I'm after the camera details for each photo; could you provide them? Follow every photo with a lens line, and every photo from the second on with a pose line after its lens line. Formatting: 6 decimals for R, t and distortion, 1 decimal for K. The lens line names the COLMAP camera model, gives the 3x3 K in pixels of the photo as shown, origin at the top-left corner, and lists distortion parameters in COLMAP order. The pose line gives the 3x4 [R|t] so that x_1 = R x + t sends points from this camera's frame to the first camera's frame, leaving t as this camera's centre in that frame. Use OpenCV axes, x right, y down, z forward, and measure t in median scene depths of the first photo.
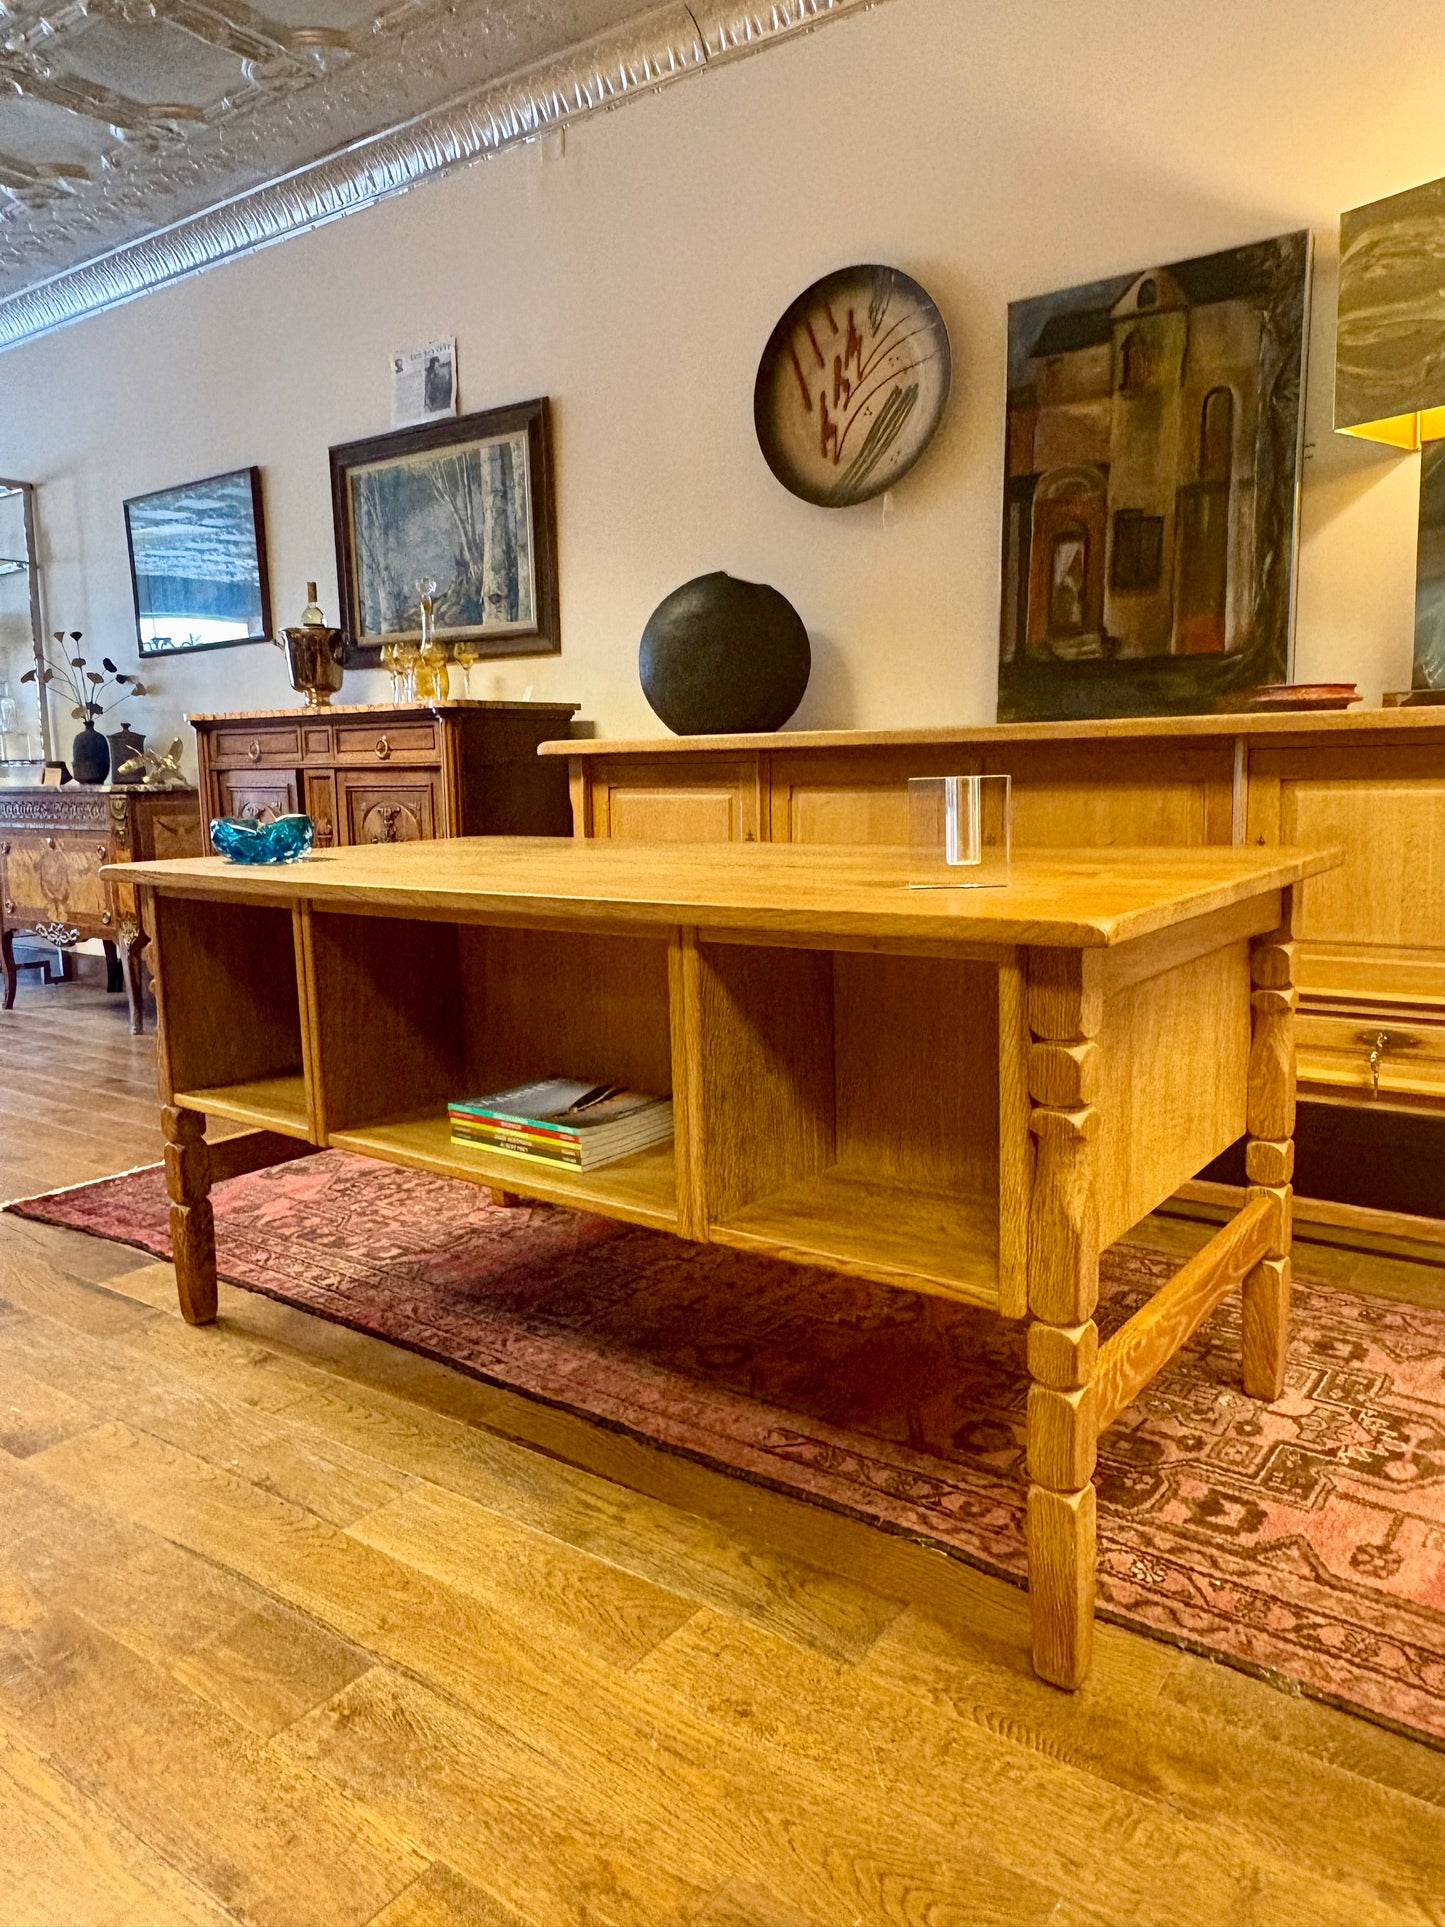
lens RADIAL K [[1323.4, 0, 719.1], [0, 1323.4, 955.1], [0, 0, 1]] dist [0.002387, 0.003006]
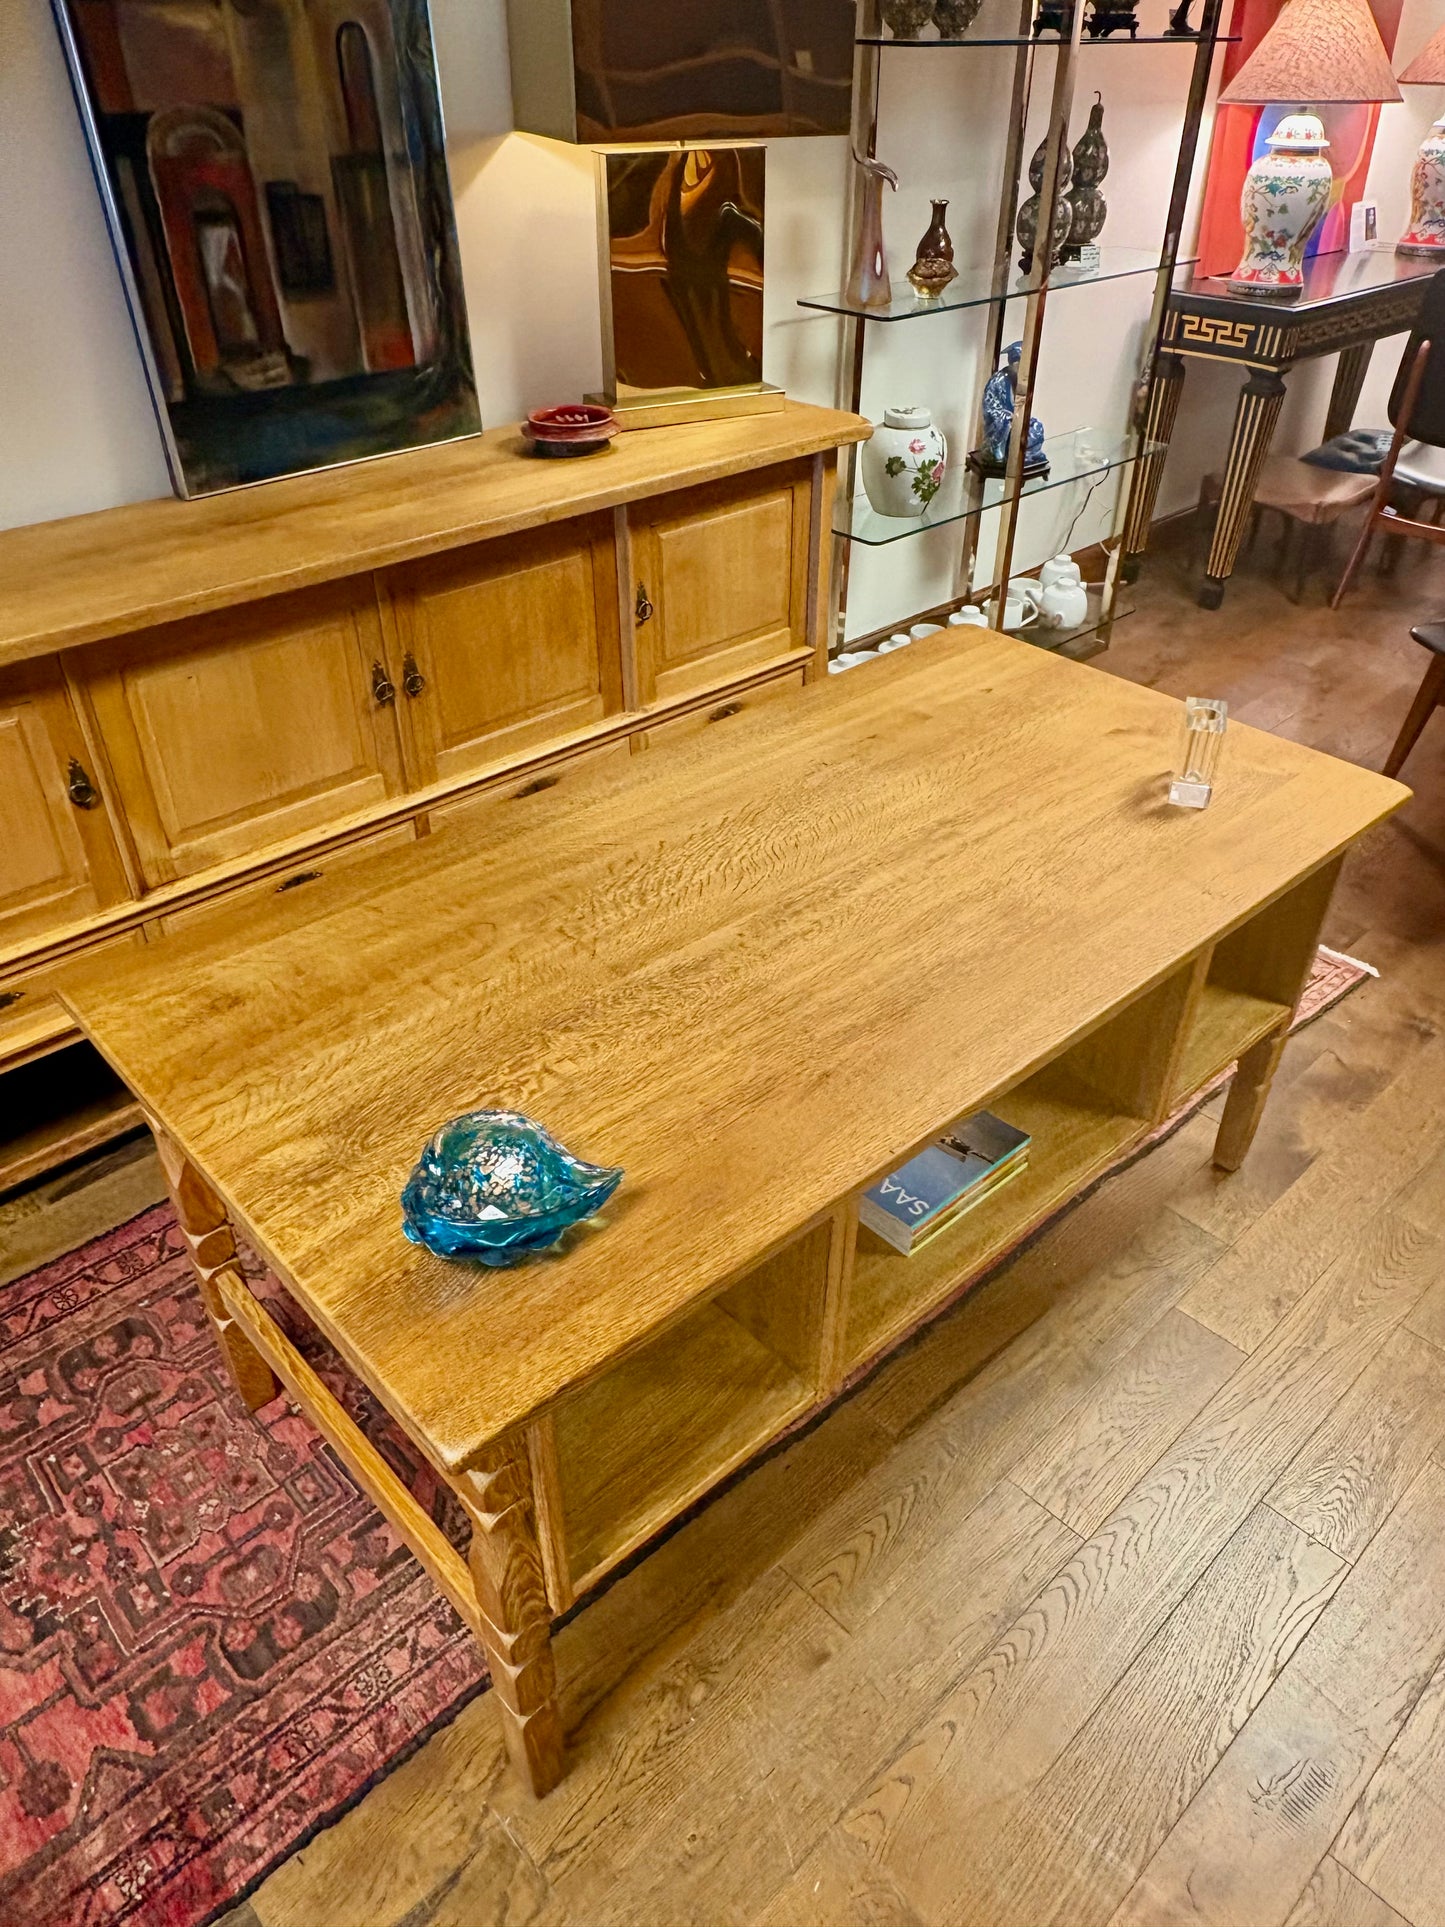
lens RADIAL K [[1323.4, 0, 719.1], [0, 1323.4, 955.1], [0, 0, 1]] dist [0.002387, 0.003006]
pose [[0.182905, -0.552326, 0.813315, -0.540828], [0.131926, 0.833578, 0.536417, -0.343739], [-0.974239, 0.009184, 0.225332, 0.574815]]
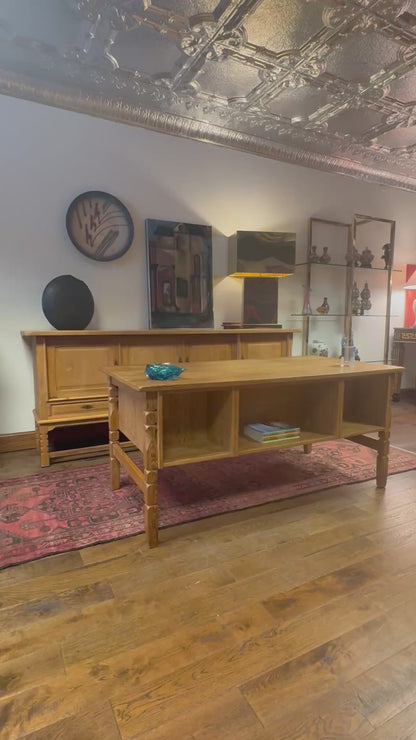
lens RADIAL K [[399.4, 0, 208.0], [0, 399.4, 370.0], [0, 0, 1]] dist [0.001962, 0.000035]
pose [[0.445617, -0.086353, 0.891049, -0.811895], [0.114254, 0.992683, 0.039063, -0.084715], [-0.887903, 0.084399, 0.452222, 0.372711]]
